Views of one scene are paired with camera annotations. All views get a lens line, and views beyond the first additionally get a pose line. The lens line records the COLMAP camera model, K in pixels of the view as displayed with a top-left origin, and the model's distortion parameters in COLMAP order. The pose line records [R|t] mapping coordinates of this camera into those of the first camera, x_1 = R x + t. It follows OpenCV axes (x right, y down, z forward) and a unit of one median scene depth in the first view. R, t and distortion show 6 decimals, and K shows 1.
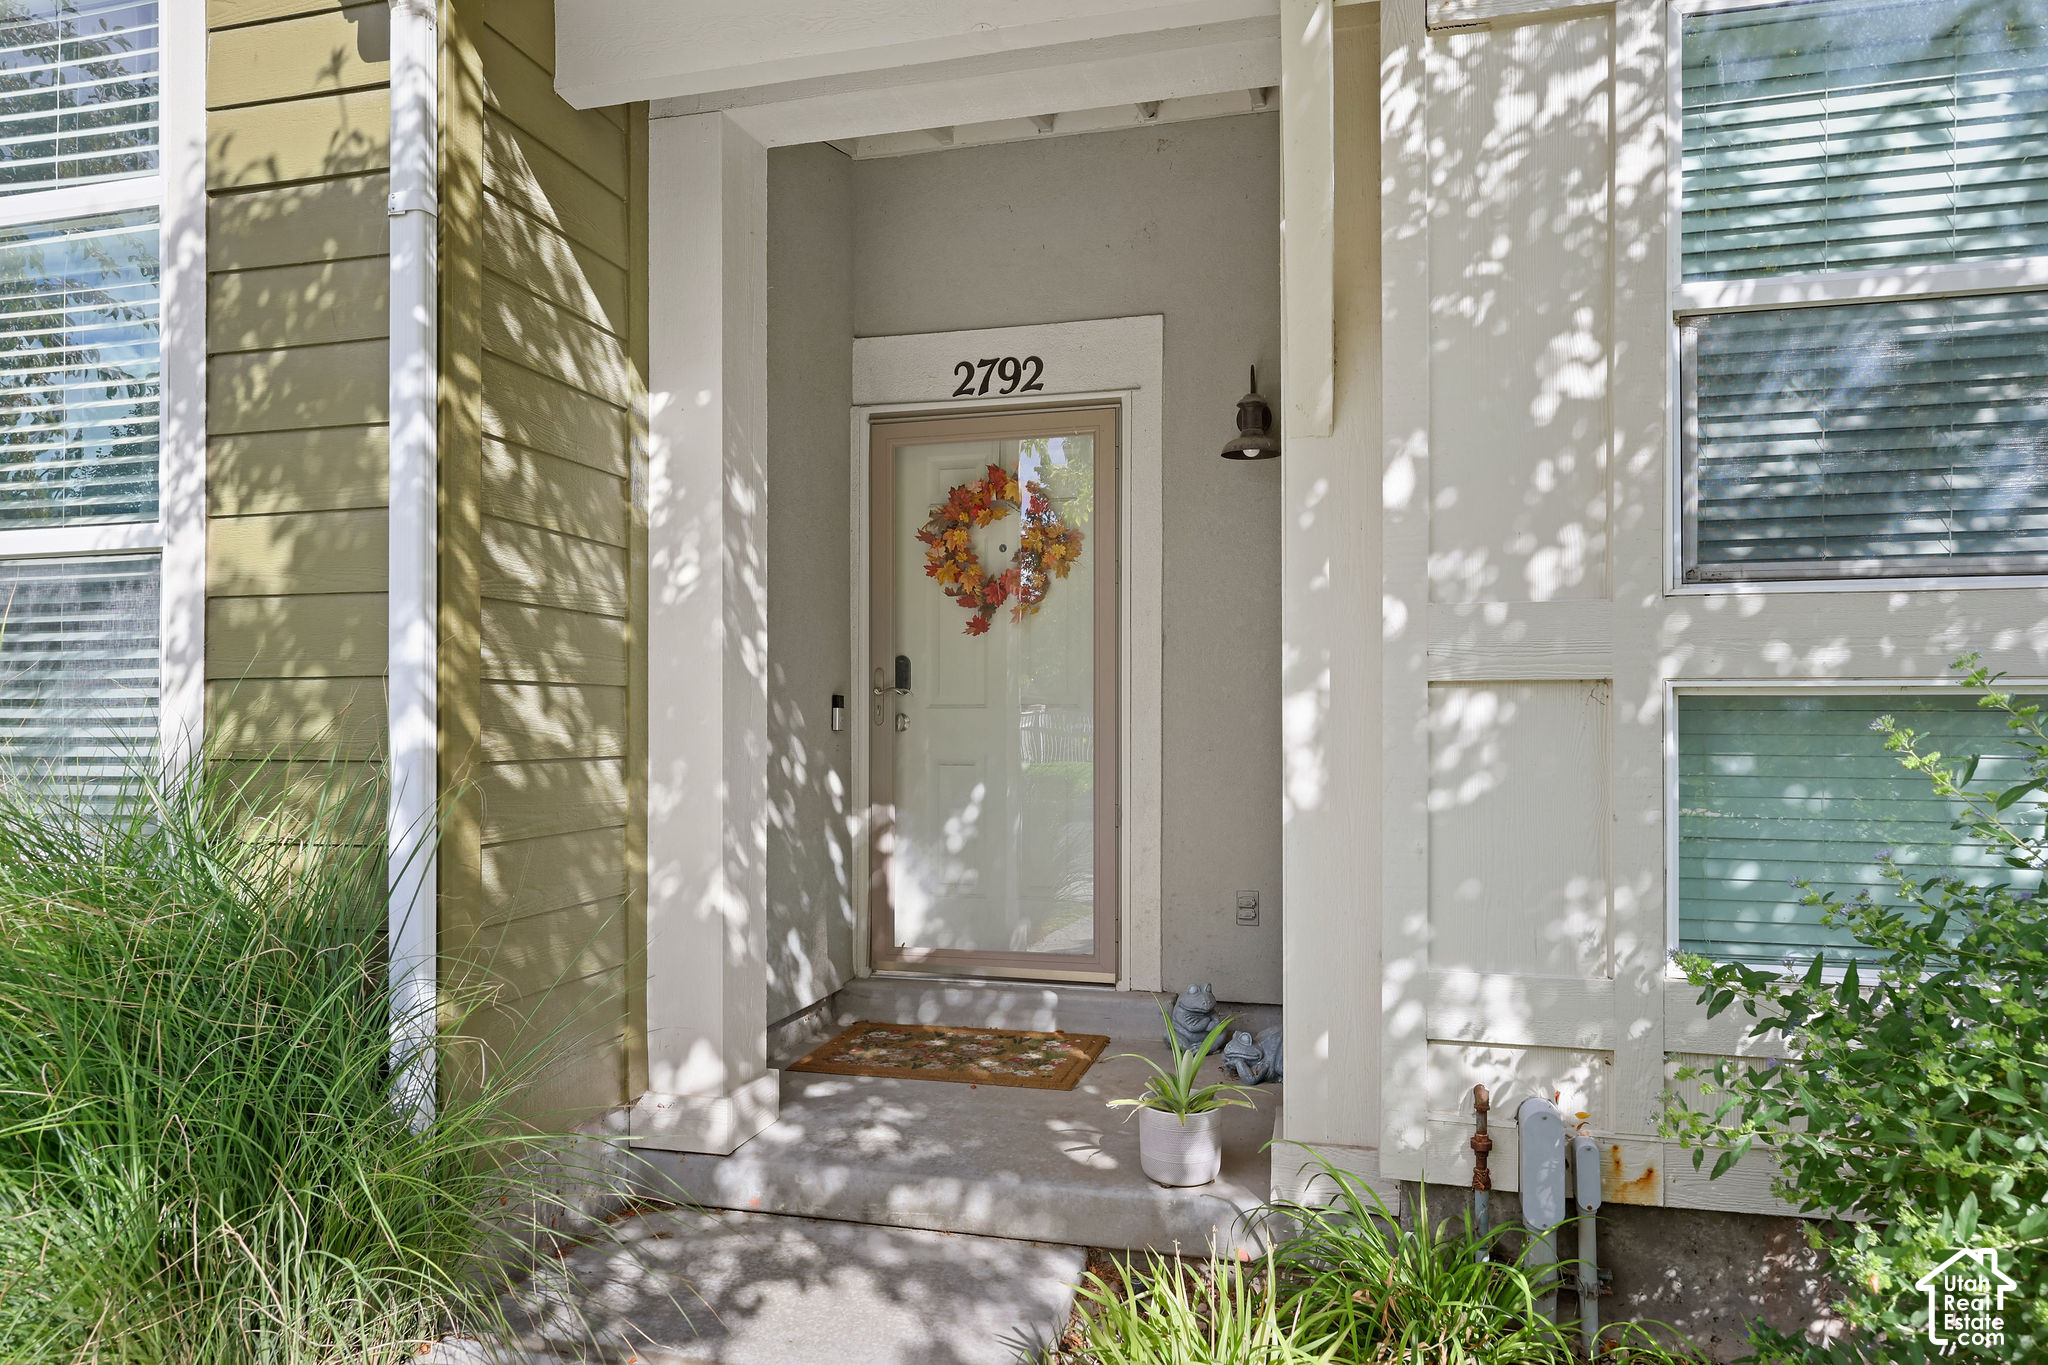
lens RADIAL K [[1341.3, 0, 1022.0], [0, 1341.3, 675.5], [0, 0, 1]] dist [-0.010651, -0.001446]
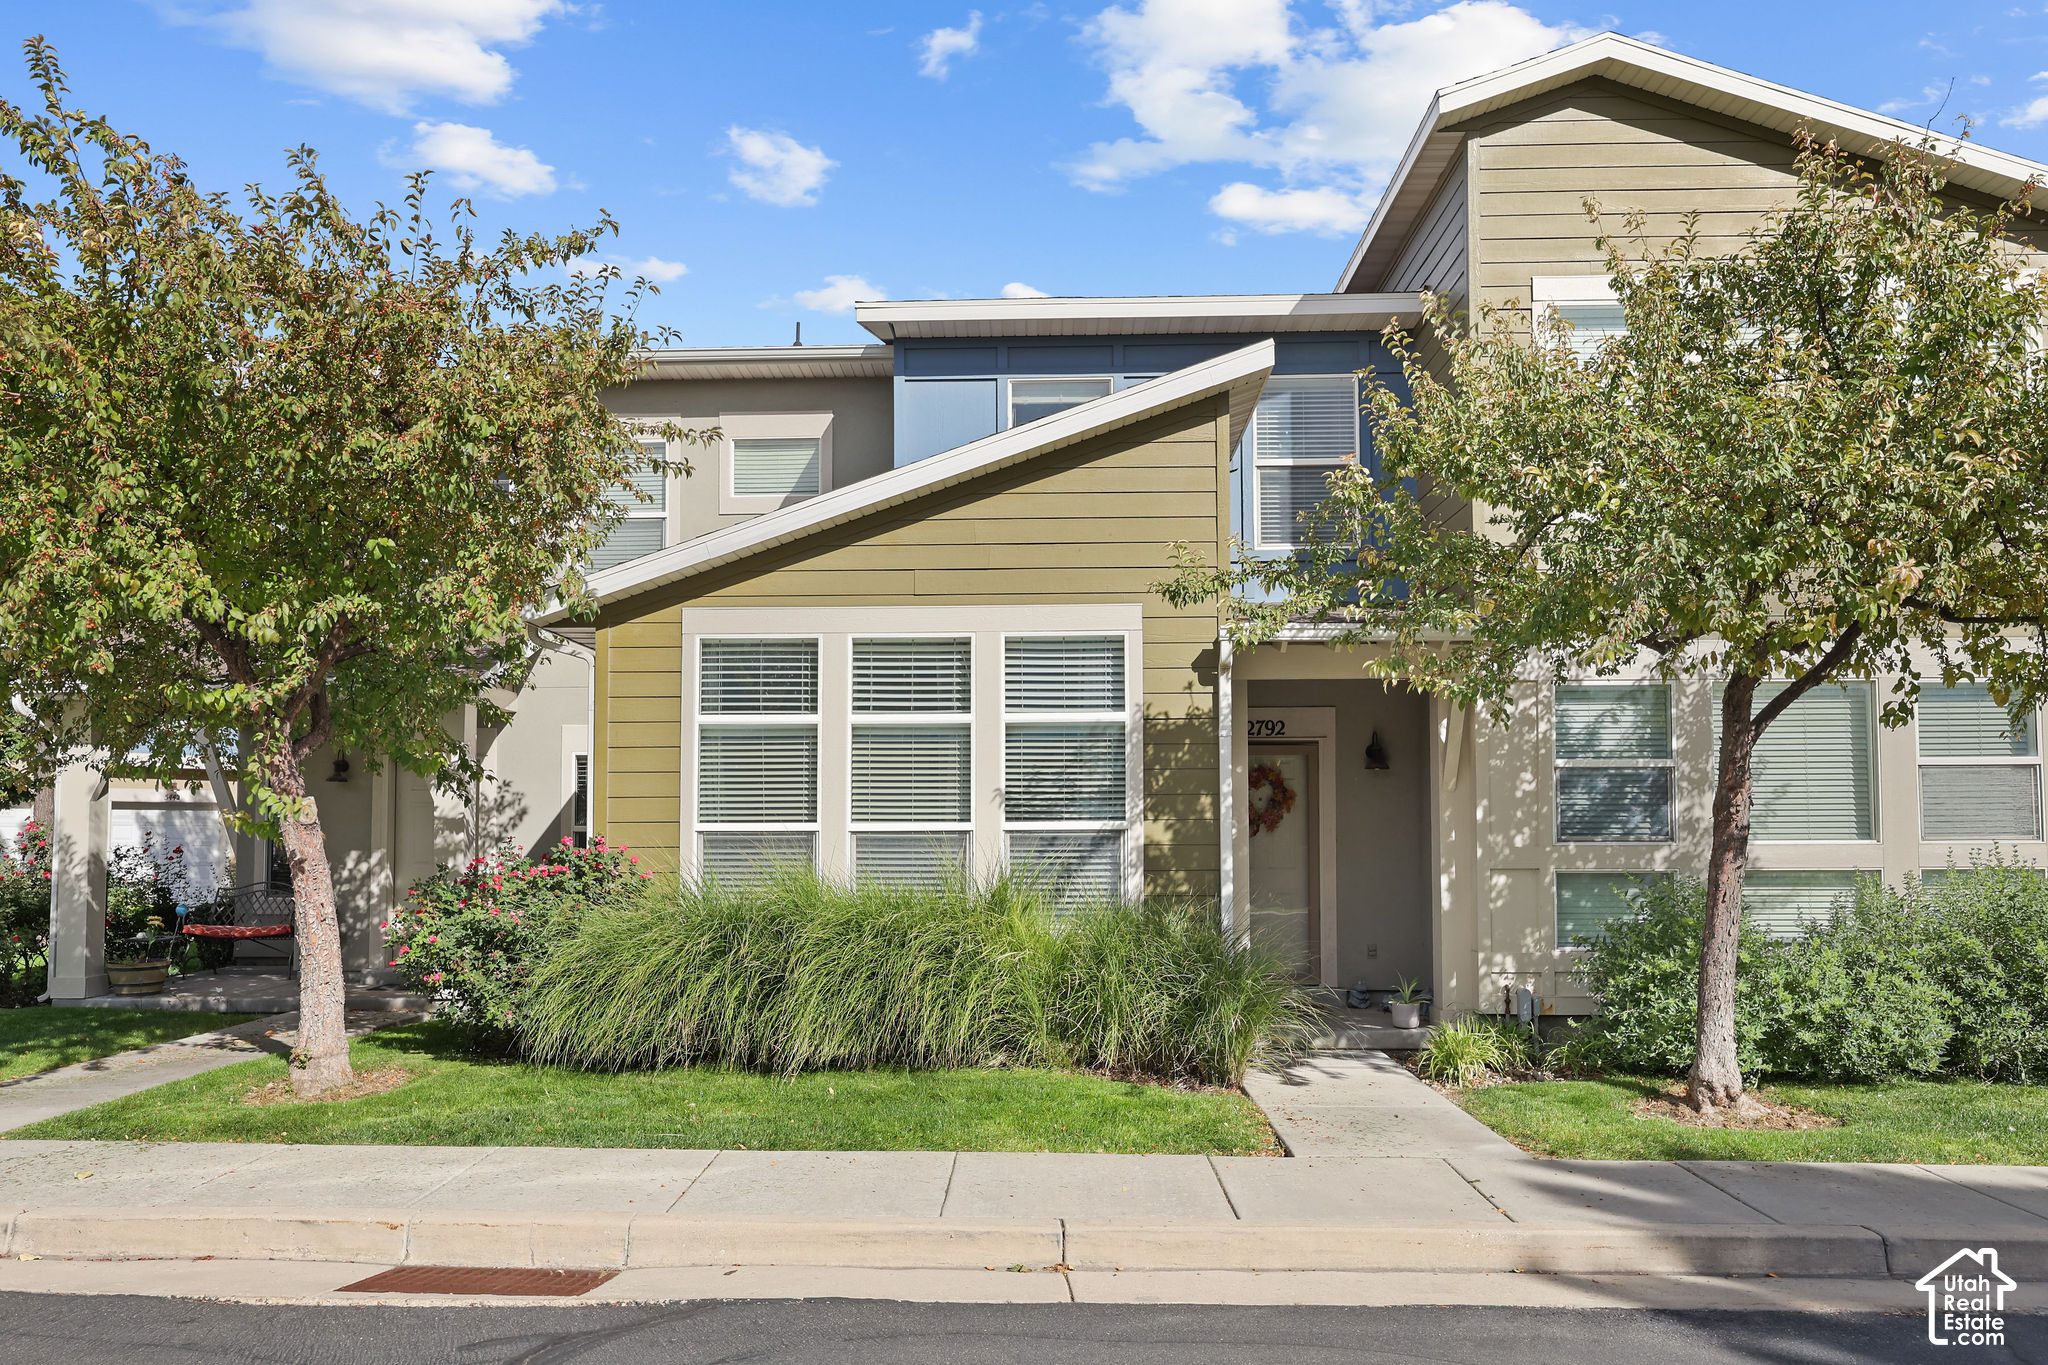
lens RADIAL K [[1563.3, 0, 1025.3], [0, 1563.3, 688.7], [0, 0, 1]] dist [-0.012883, -0.000792]
pose [[0.971220, 0.022420, 0.237126, -1.833215], [-0.010140, 0.998549, -0.052881, -0.242633], [-0.237967, 0.048955, 0.970039, -2.662633]]
